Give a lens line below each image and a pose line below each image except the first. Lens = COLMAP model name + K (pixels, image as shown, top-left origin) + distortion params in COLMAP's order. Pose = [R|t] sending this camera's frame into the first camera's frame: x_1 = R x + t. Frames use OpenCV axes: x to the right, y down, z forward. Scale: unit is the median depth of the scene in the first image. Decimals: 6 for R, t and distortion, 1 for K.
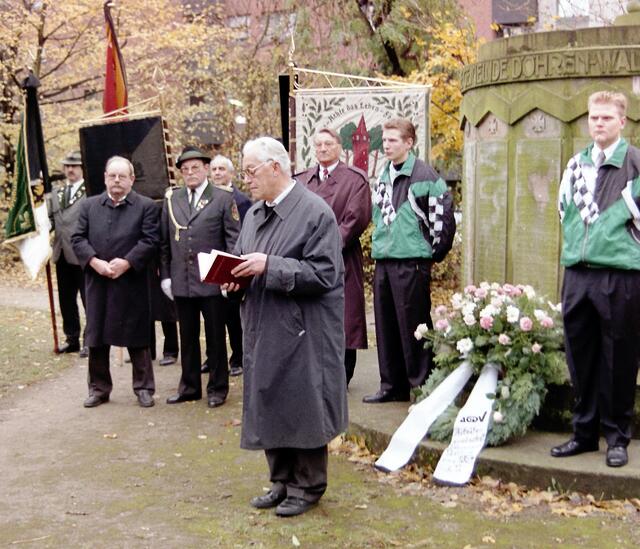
lens RADIAL K [[1095.9, 0, 319.6], [0, 1095.9, 275.8], [0, 0, 1]] dist [-0.219079, 0.000000]
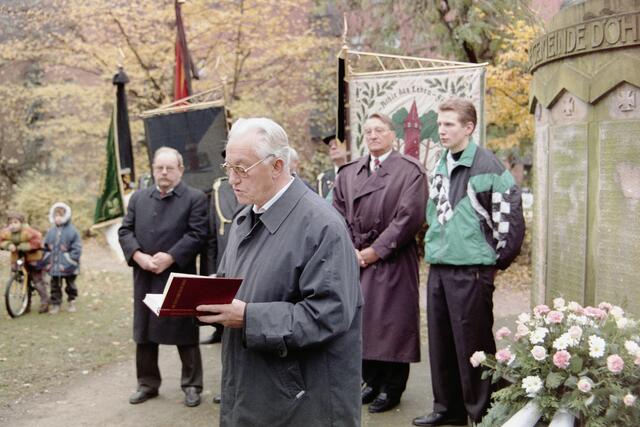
lens RADIAL K [[673.3, 0, 315.6], [0, 673.3, 188.7], [0, 0, 1]] dist [-0.161605, 0.000000]
pose [[0.981231, -0.000323, -0.192835, 0.064346], [-0.008533, 0.998947, -0.045089, -0.049160], [0.192647, 0.045888, 0.980195, 0.462674]]
